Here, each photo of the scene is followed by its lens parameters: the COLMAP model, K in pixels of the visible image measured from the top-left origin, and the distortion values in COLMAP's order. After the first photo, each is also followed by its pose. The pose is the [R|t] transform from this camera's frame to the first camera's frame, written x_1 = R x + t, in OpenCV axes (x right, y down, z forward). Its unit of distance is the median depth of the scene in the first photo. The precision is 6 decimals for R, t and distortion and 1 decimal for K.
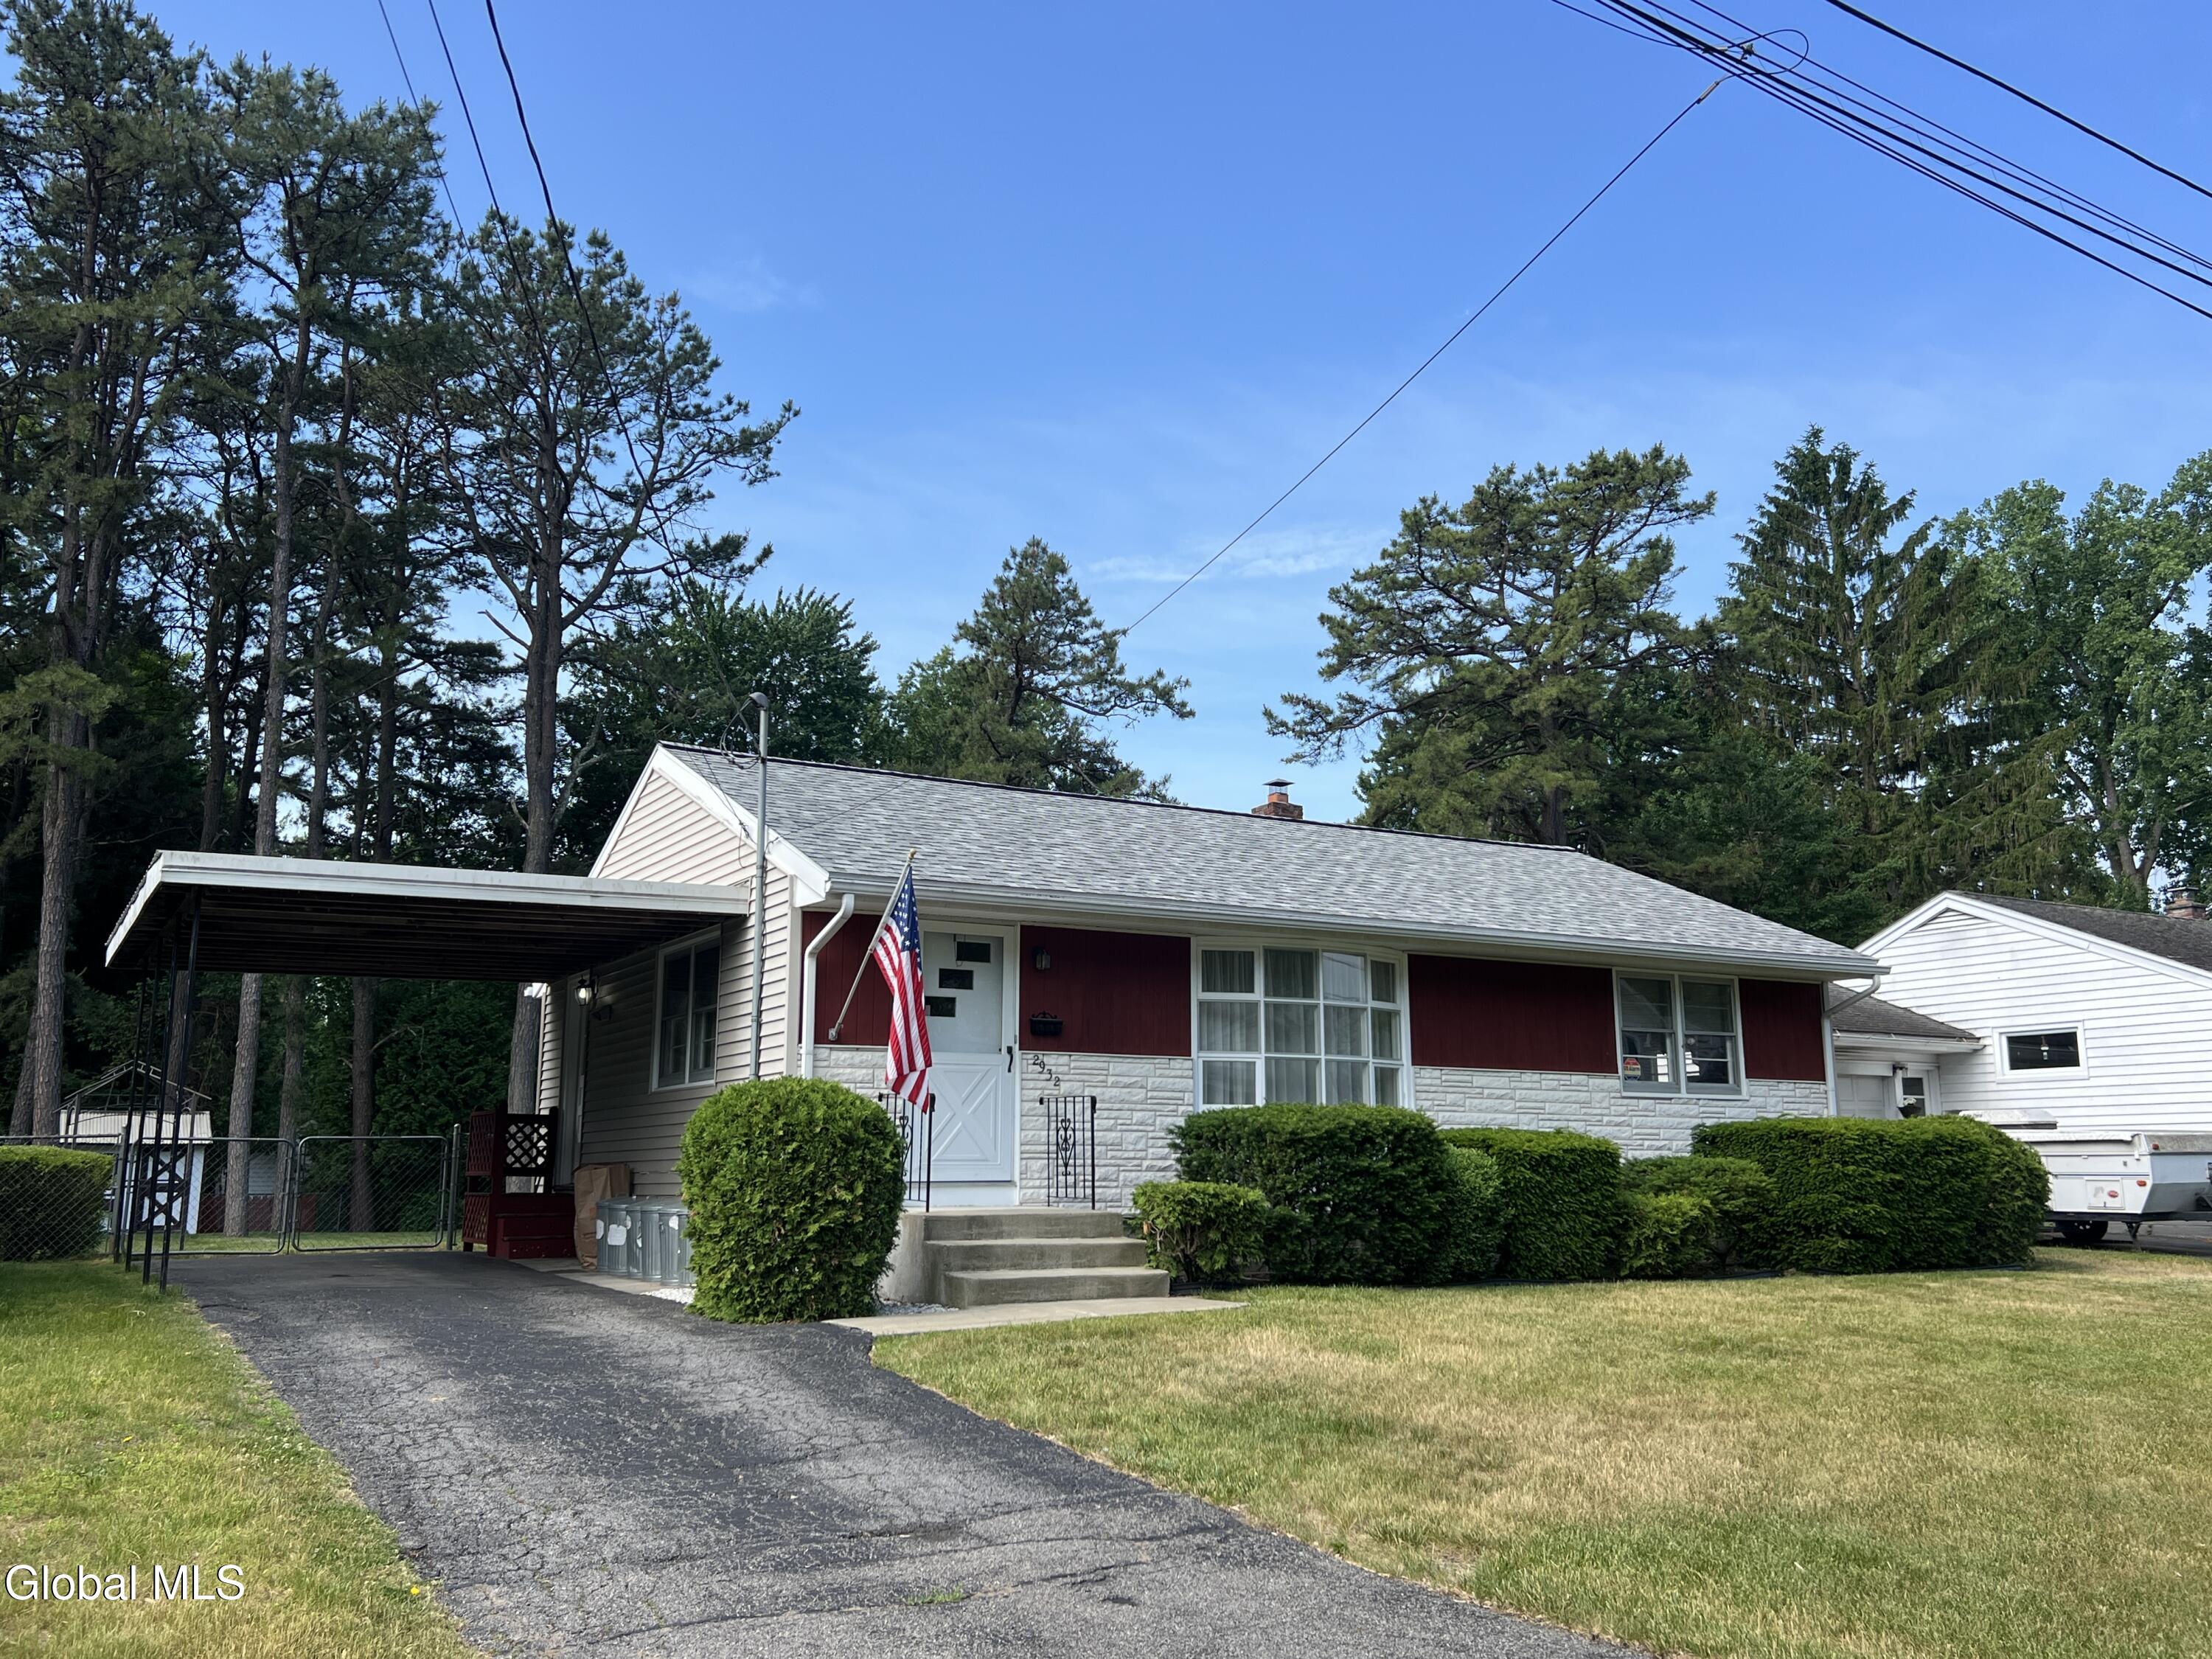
lens RADIAL K [[1817.2, 0, 1123.2], [0, 1817.2, 836.8], [0, 0, 1]] dist [0.025501, -0.025881]
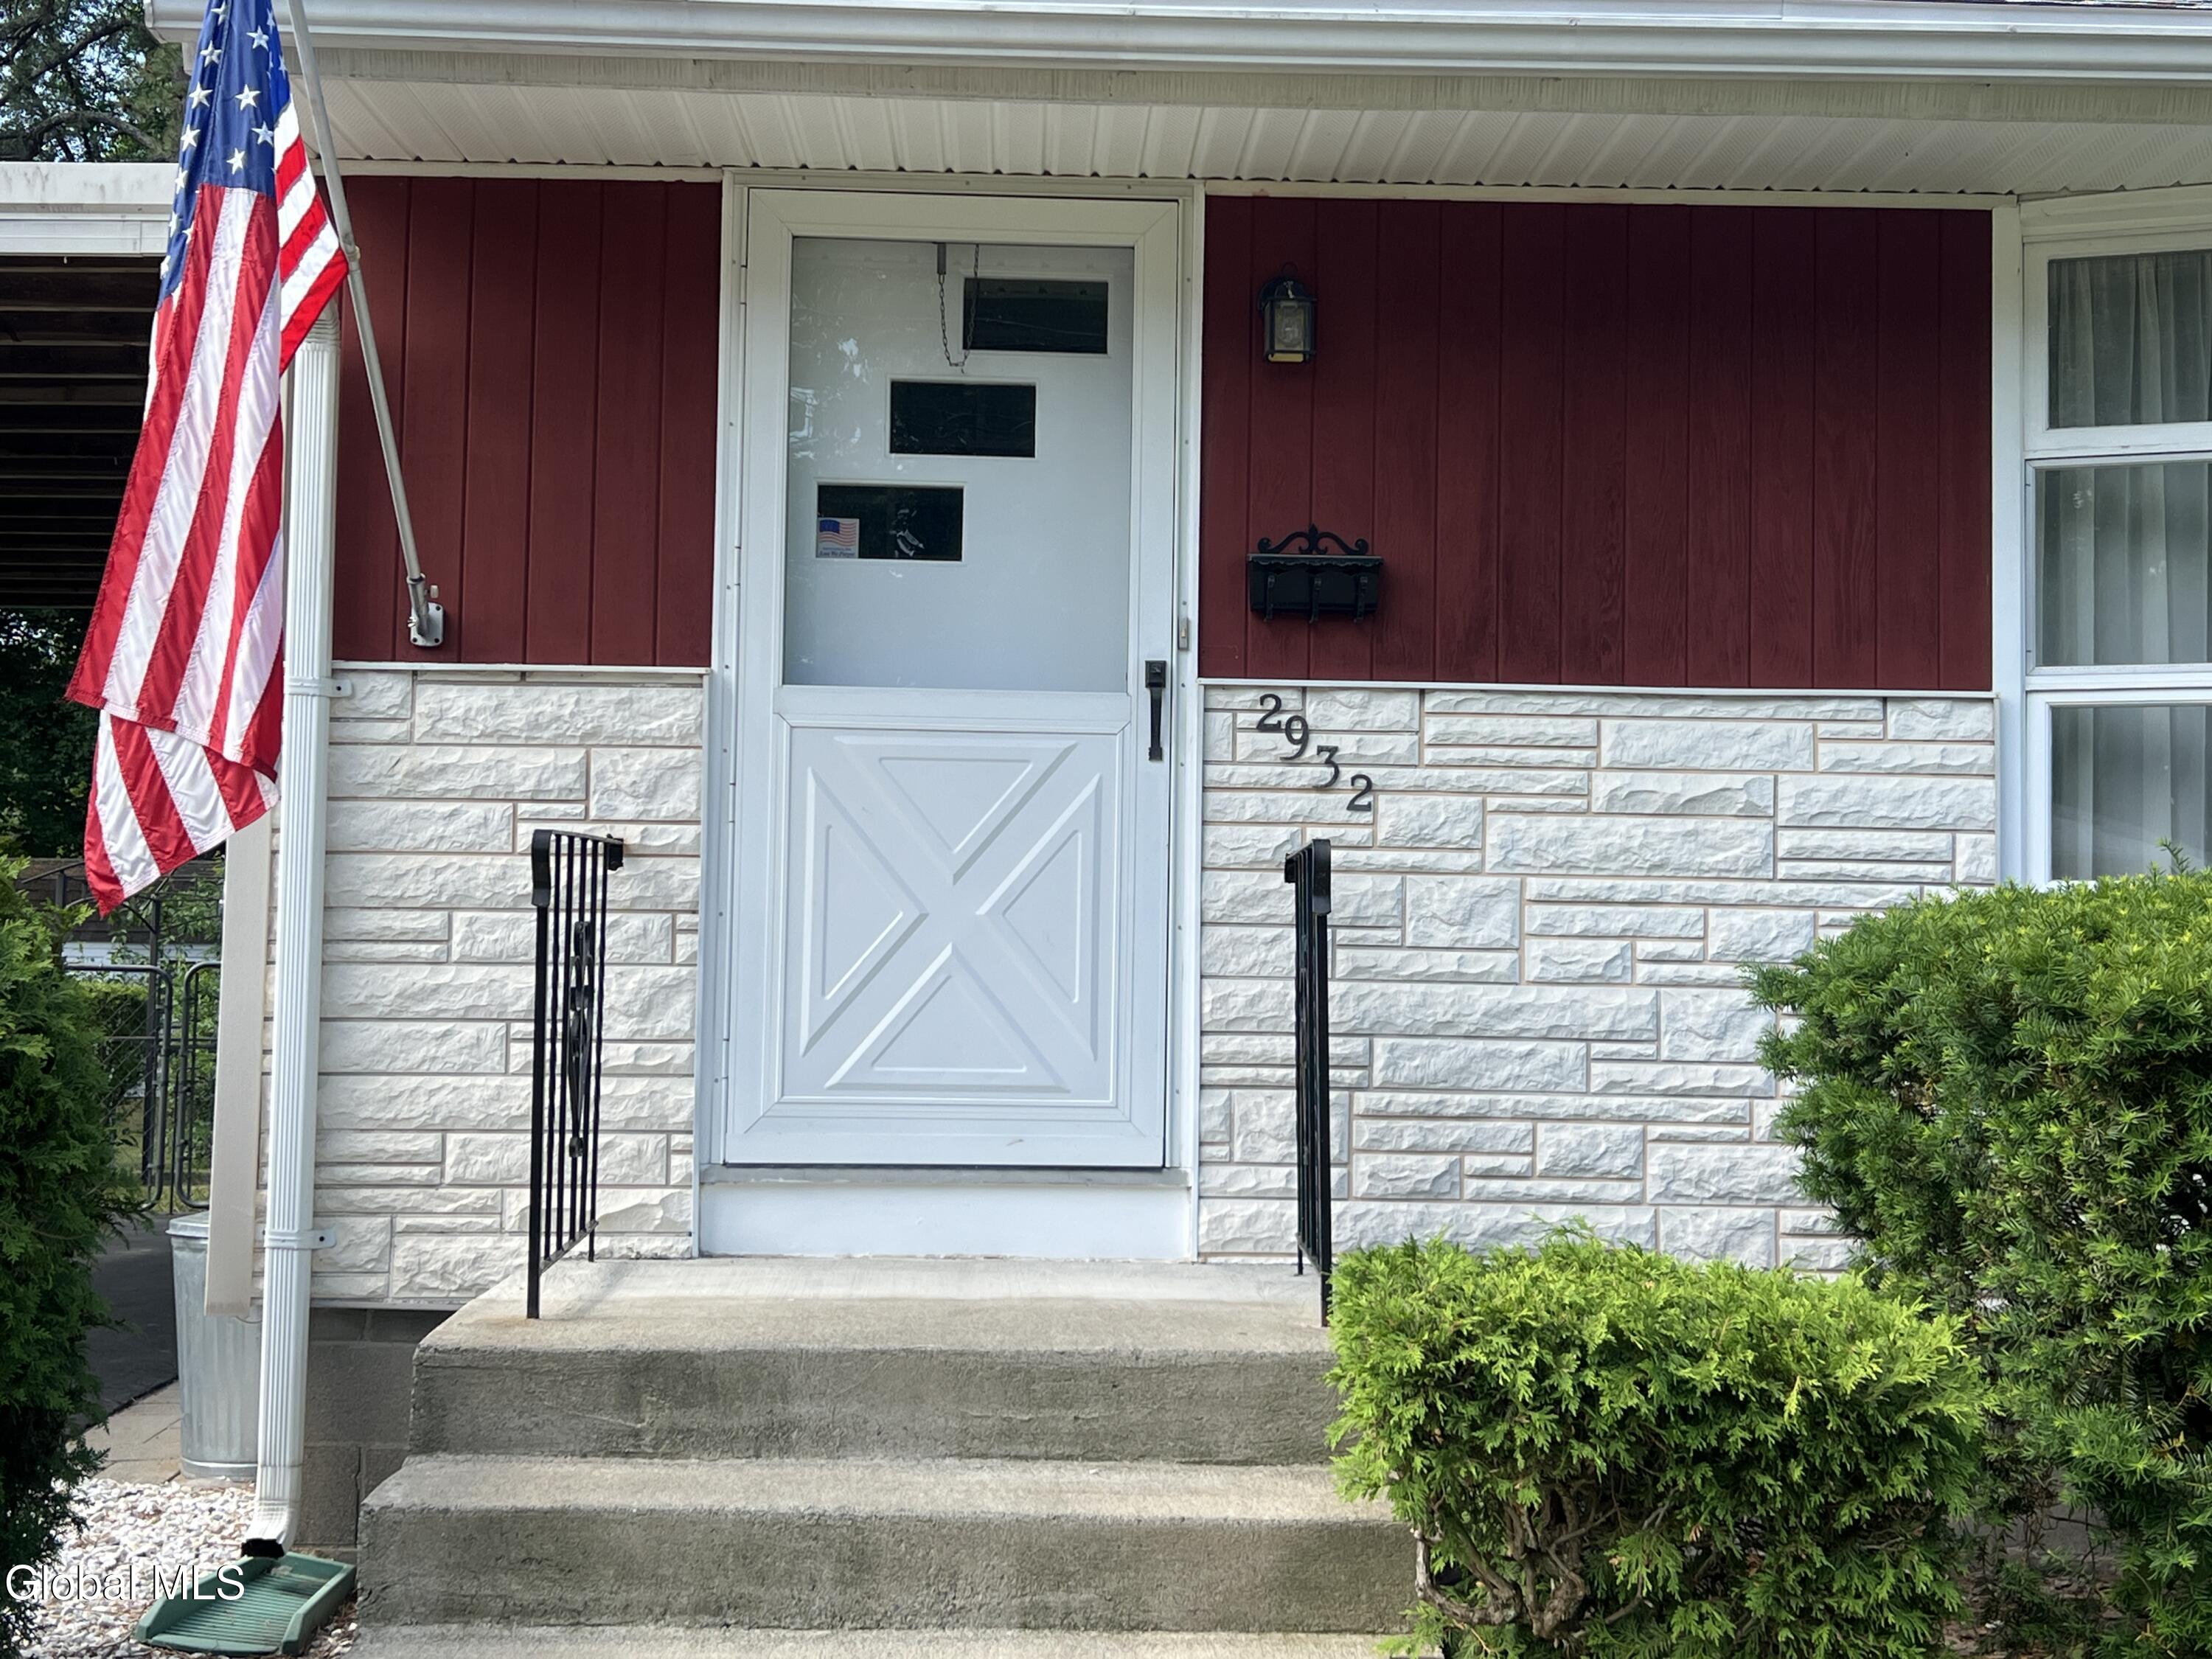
lens RADIAL K [[2760.7, 0, 1095.8], [0, 2760.7, 829.8], [0, 0, 1]] dist [0.100134, 0.000000]
pose [[0.870501, -0.015434, -0.491925, 0.103905], [0.072469, 0.992633, 0.097095, 0.082942], [0.486802, -0.120171, 0.865207, 0.537235]]
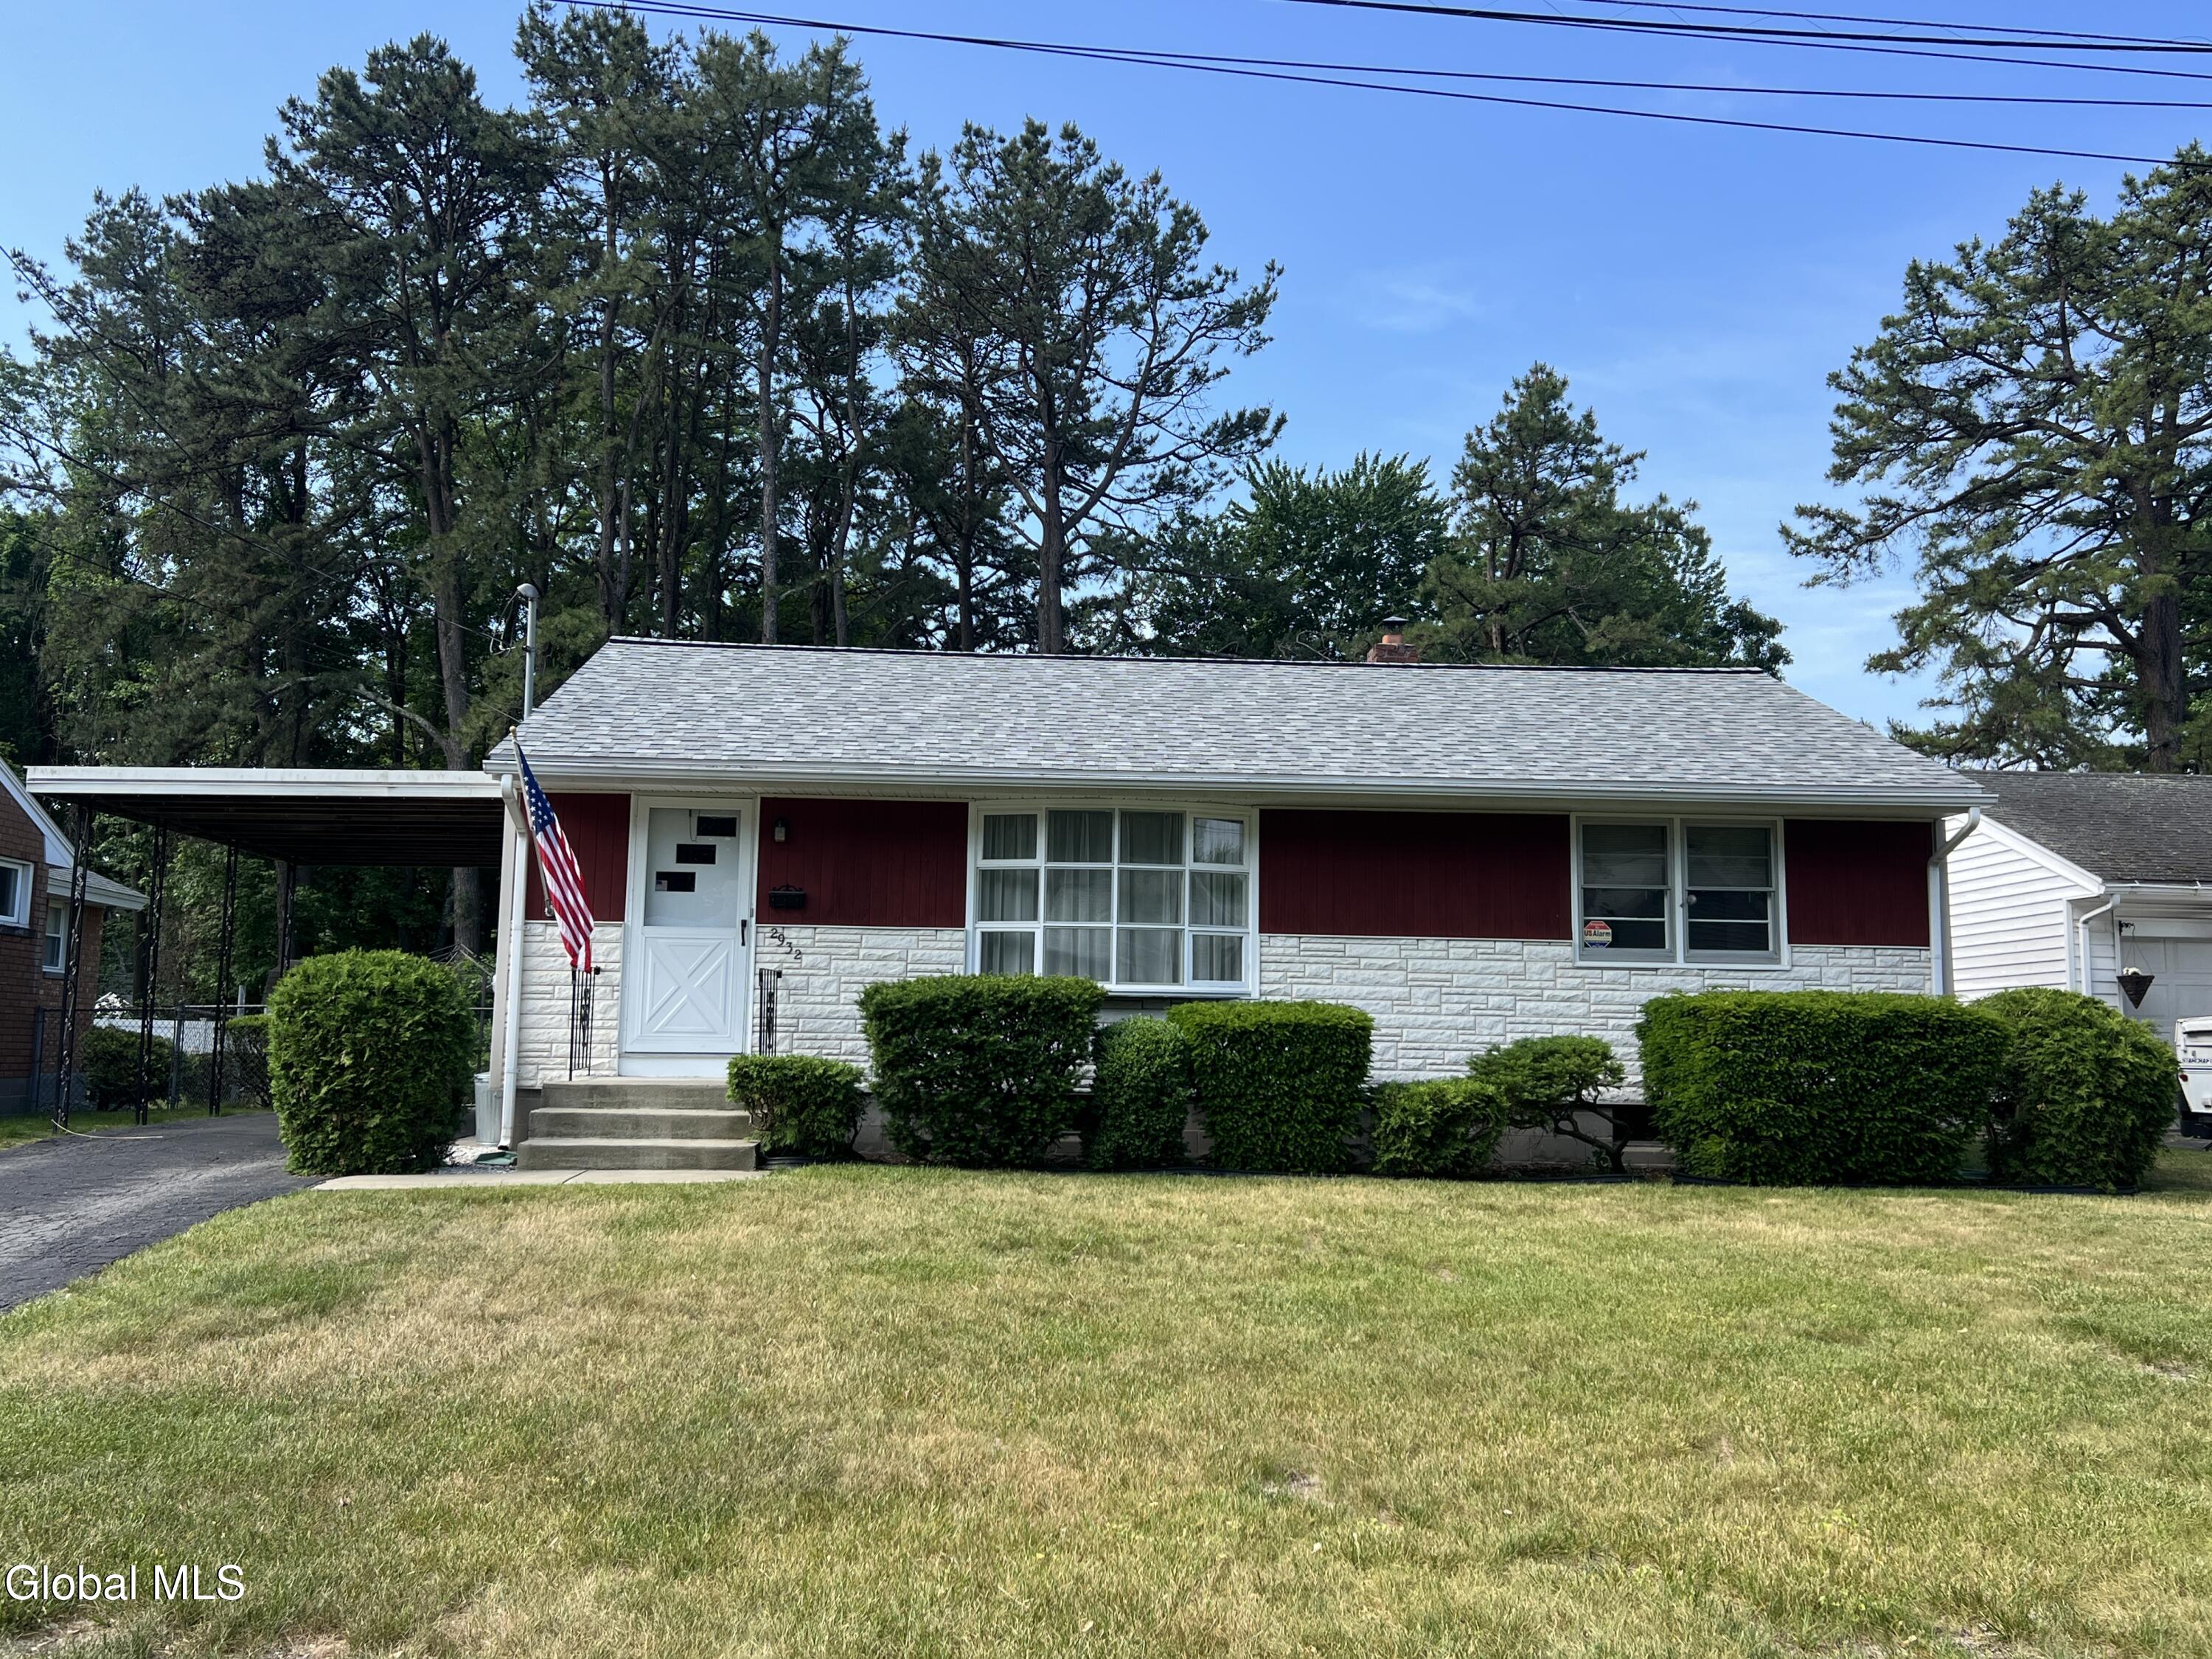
lens RADIAL K [[1879.1, 0, 1120.0], [0, 1879.1, 824.1], [0, 0, 1]] dist [0.041871, -0.047221]
pose [[0.894328, -0.040877, -0.445540, 0.484081], [0.066860, 0.996846, 0.042750, 0.027016], [0.442387, -0.068021, 0.894241, 0.142153]]
